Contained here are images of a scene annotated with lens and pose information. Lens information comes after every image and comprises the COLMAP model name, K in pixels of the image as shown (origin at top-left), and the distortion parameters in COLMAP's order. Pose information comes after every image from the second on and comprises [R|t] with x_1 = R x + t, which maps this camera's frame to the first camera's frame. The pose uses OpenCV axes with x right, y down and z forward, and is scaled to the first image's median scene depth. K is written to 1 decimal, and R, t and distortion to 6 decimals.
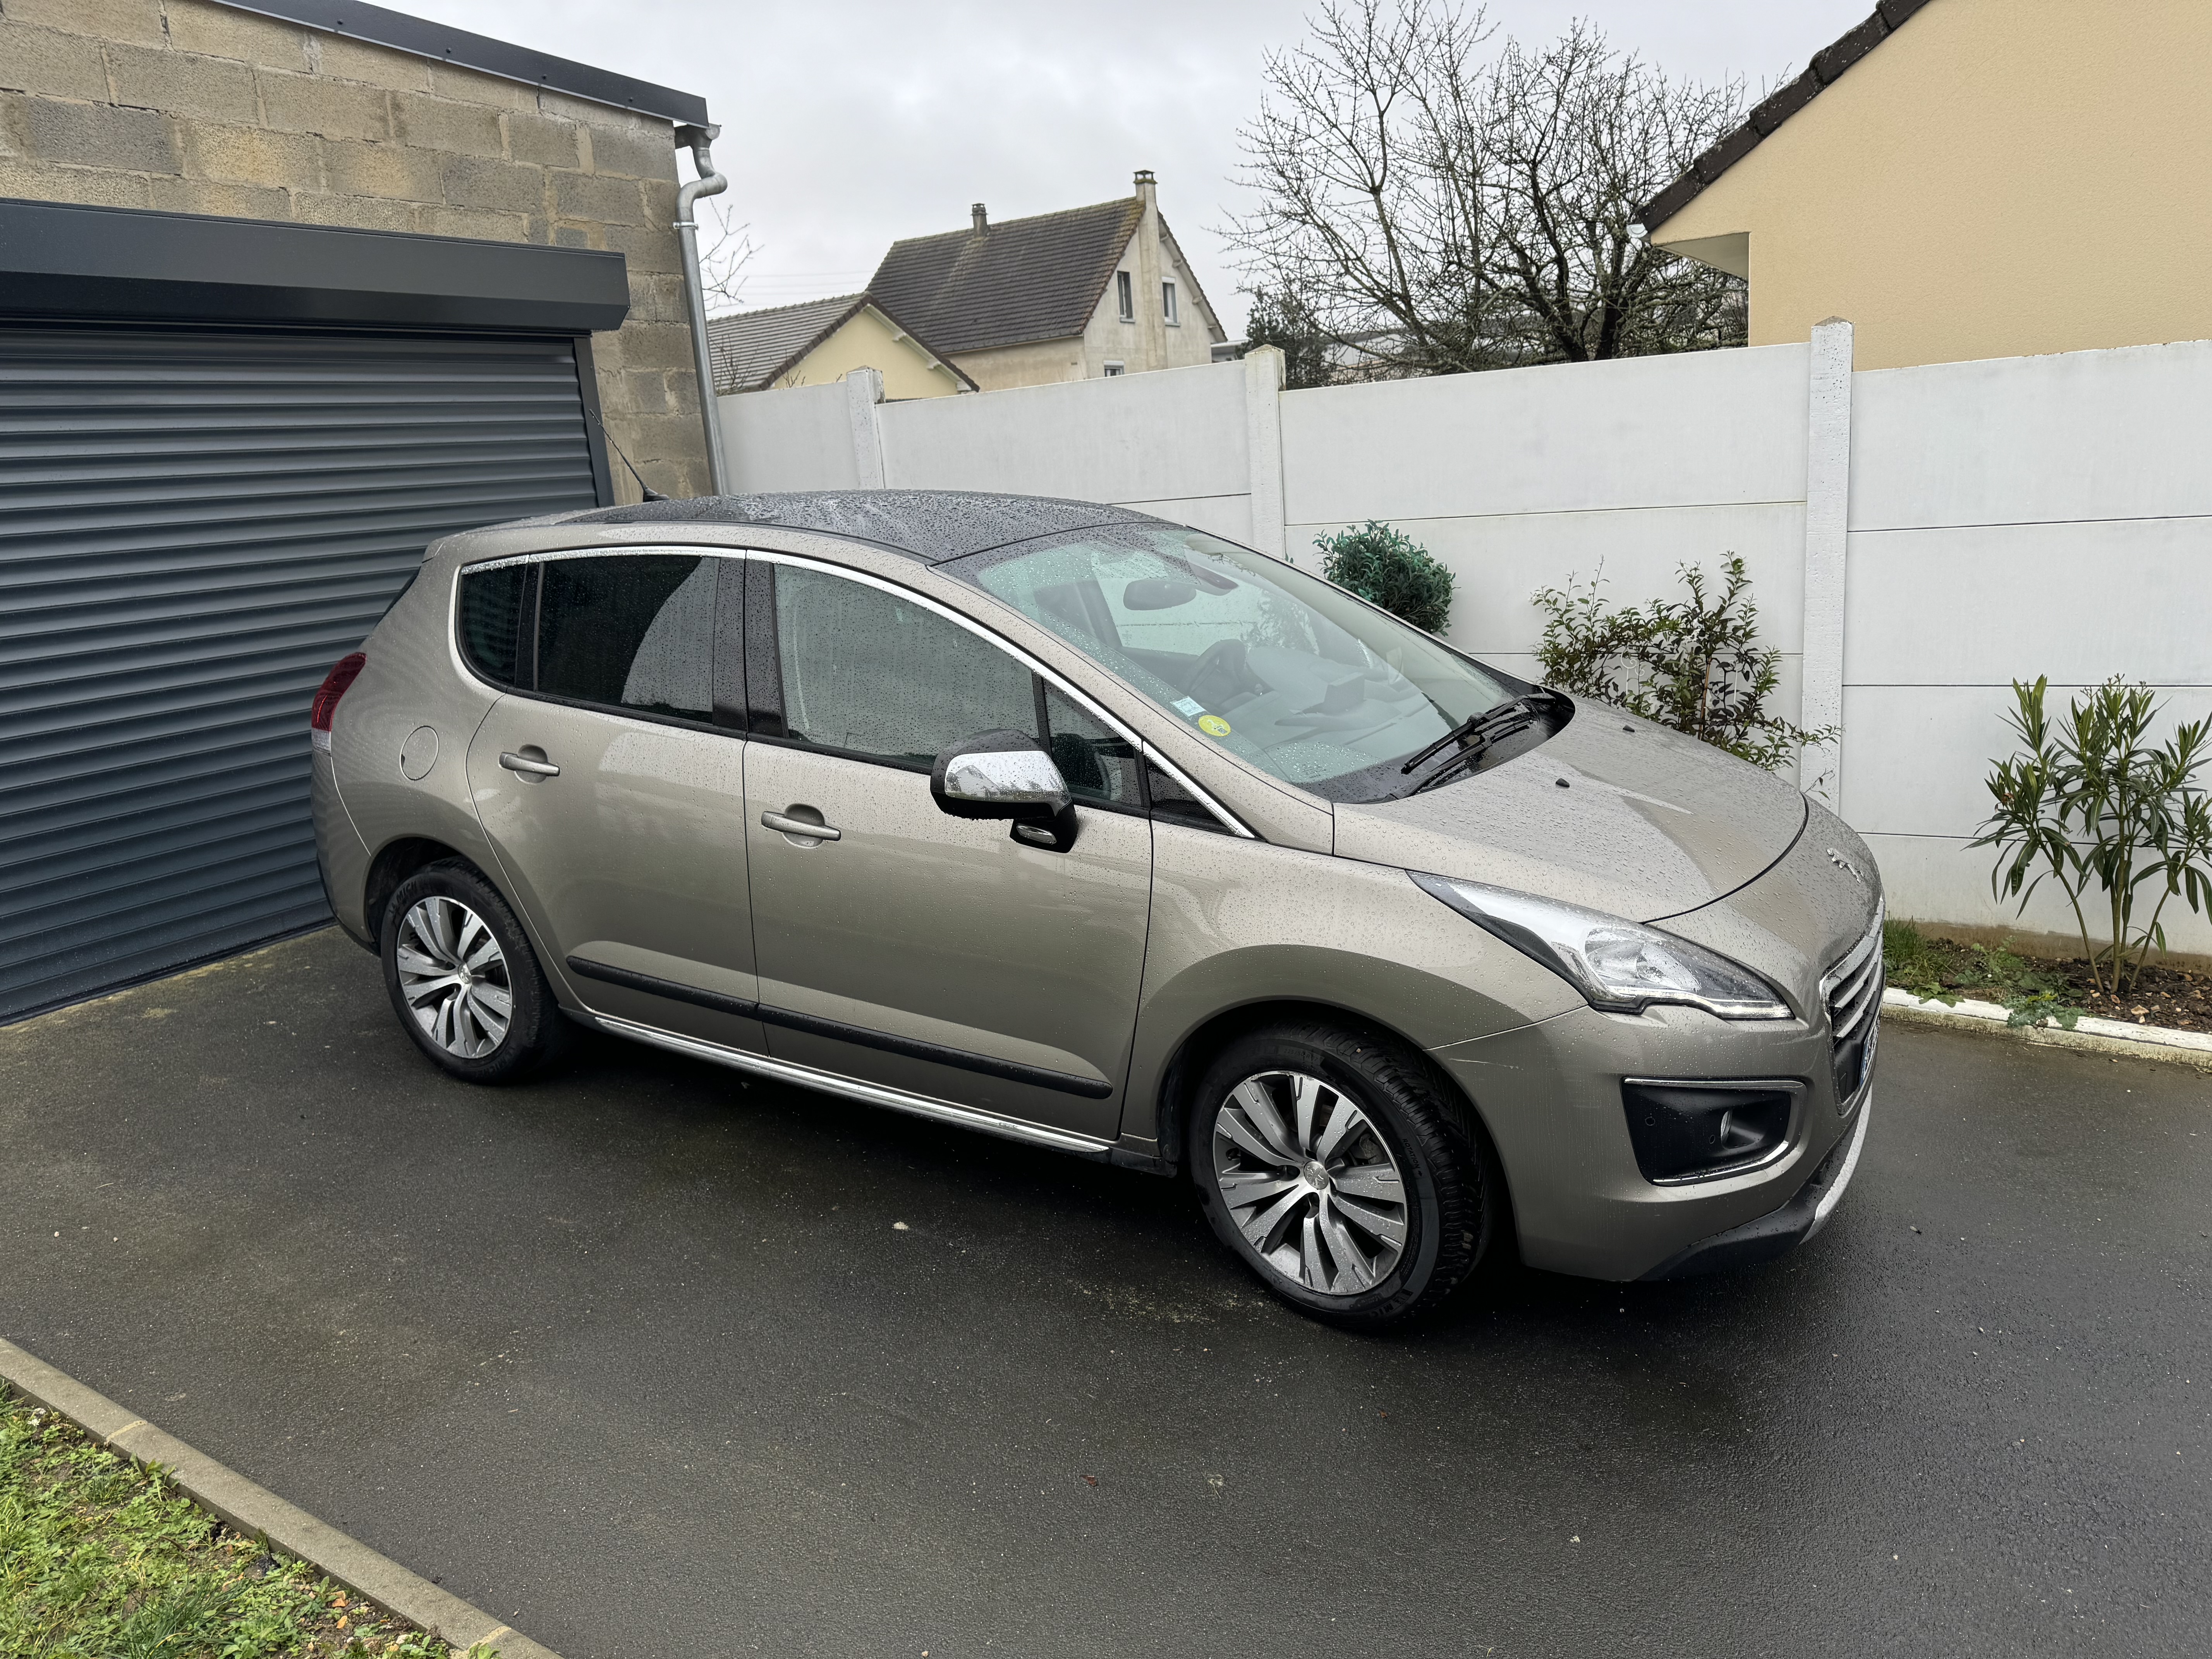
lens RADIAL K [[1519.6, 0, 1109.1], [0, 1519.6, 807.6], [0, 0, 1]] dist [0.072345, -0.144196]
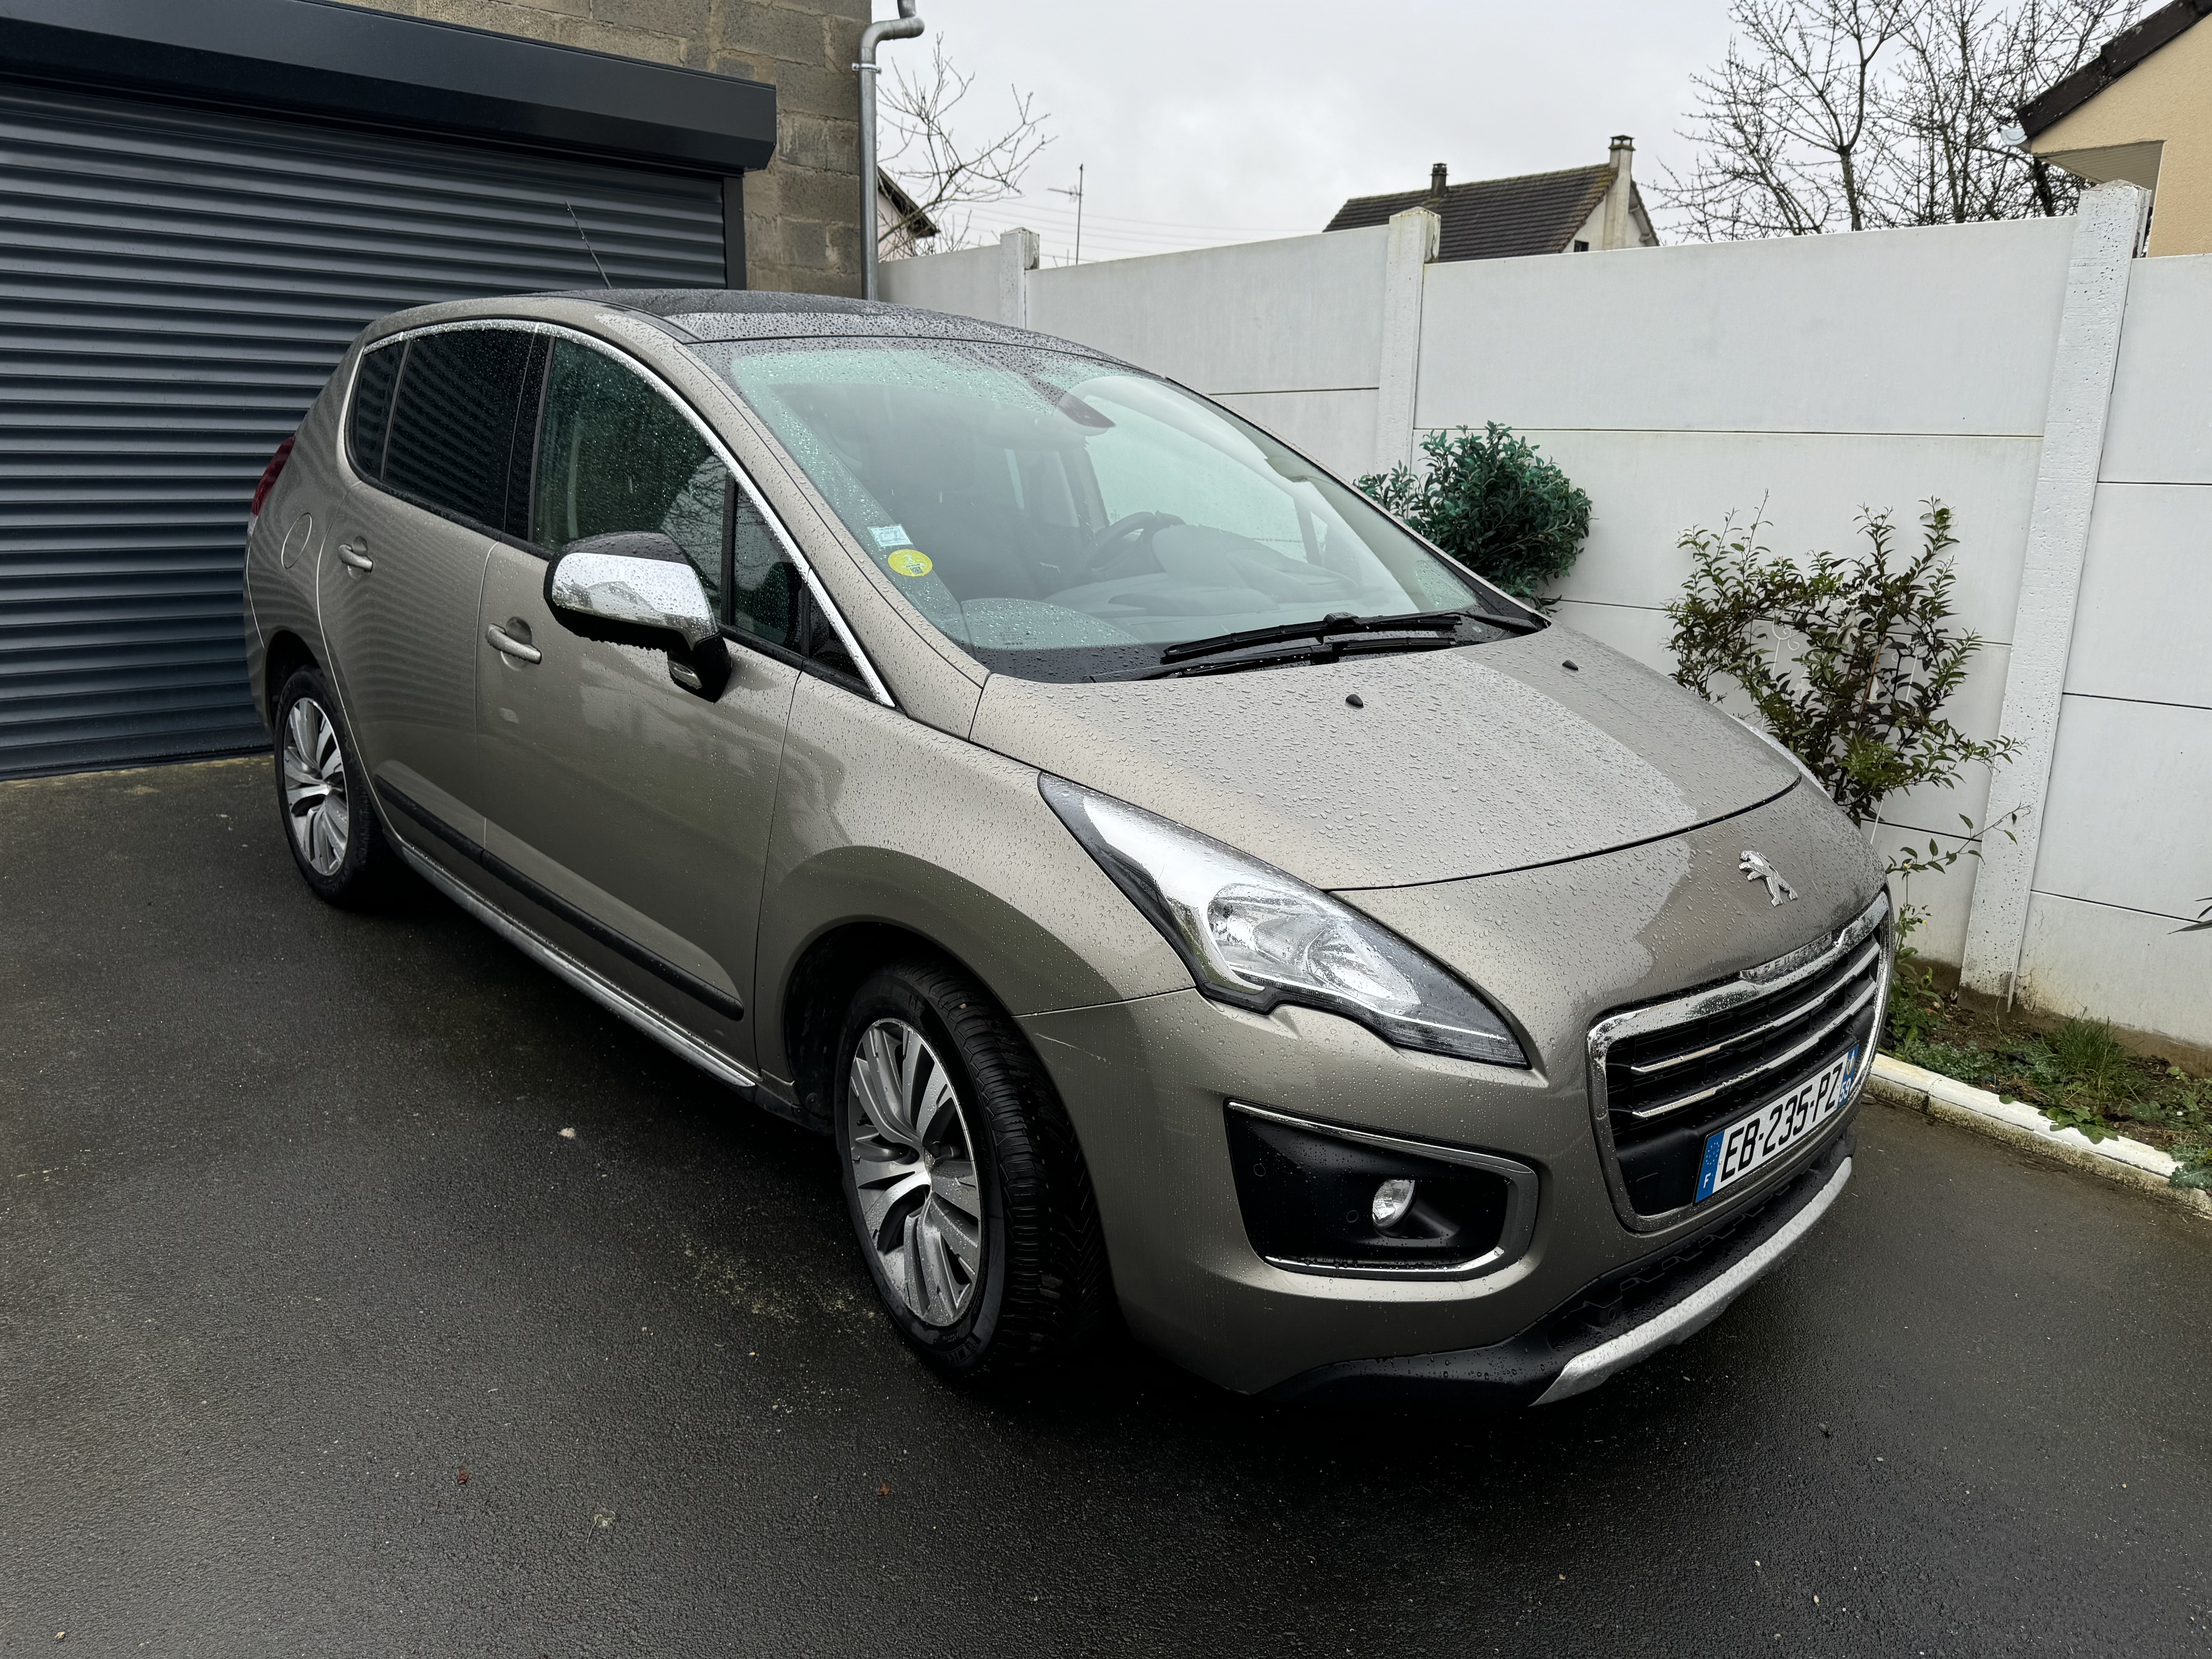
lens RADIAL K [[1540.5, 0, 1106.0], [0, 1540.5, 829.5], [0, 0, 1]] dist [-0.001439, -0.009331]
pose [[0.957588, 0.154384, -0.243290, 0.224097], [-0.146754, 0.987944, 0.049293, 0.015641], [0.247967, -0.011499, 0.968700, 0.167319]]
